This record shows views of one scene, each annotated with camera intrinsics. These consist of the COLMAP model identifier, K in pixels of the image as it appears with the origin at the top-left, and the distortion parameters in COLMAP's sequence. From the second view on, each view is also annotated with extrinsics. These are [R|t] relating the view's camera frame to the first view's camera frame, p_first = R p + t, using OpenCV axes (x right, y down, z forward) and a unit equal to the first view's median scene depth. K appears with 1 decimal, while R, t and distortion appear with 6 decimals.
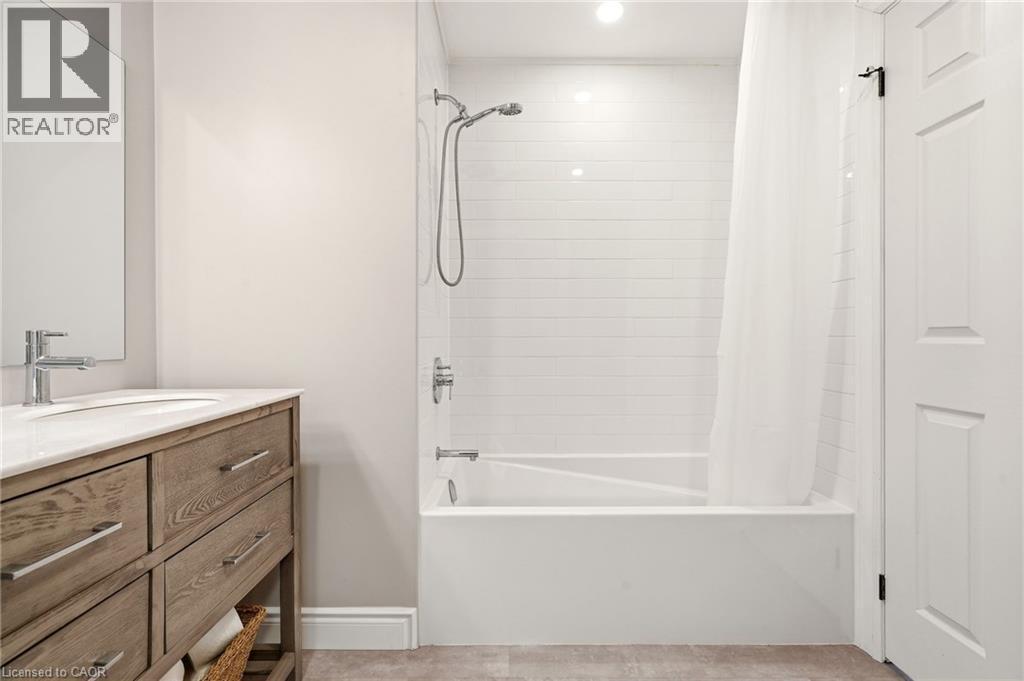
lens RADIAL K [[462.9, 0, 510.7], [0, 462.9, 339.7], [0, 0, 1]] dist [-0.001849, 0.001514]
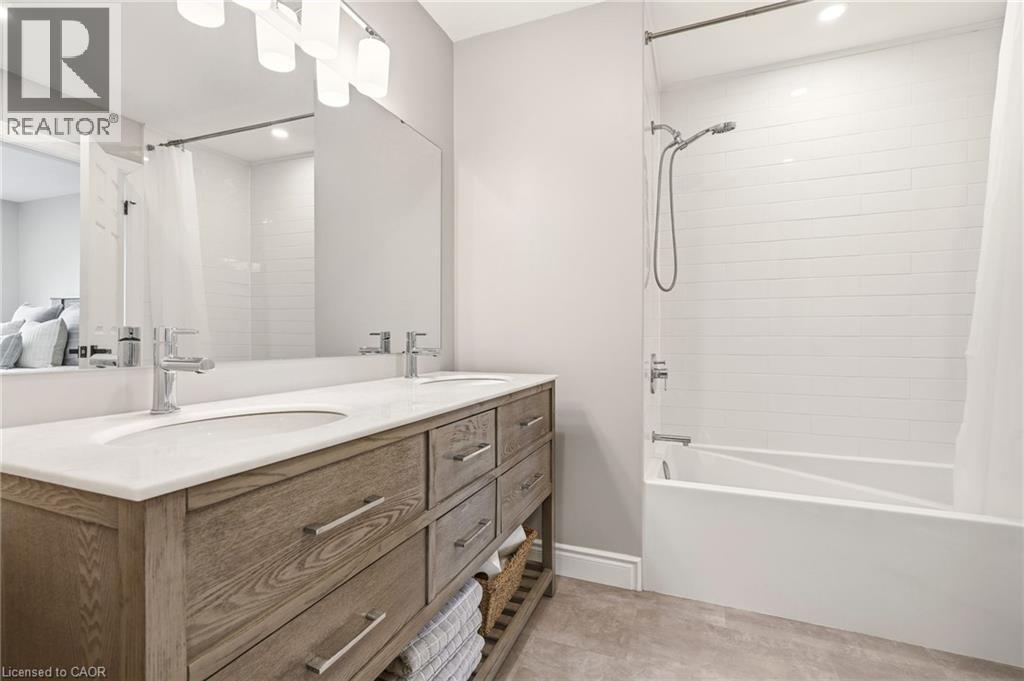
lens RADIAL K [[462.9, 0, 511.5], [0, 462.9, 340.8], [0, 0, 1]] dist [-0.001849, 0.001514]
pose [[0.924714, 0.004351, -0.380639, -0.058588], [-0.003075, 0.999987, 0.003960, 0.003073], [0.380651, -0.002492, 0.924715, -0.259927]]
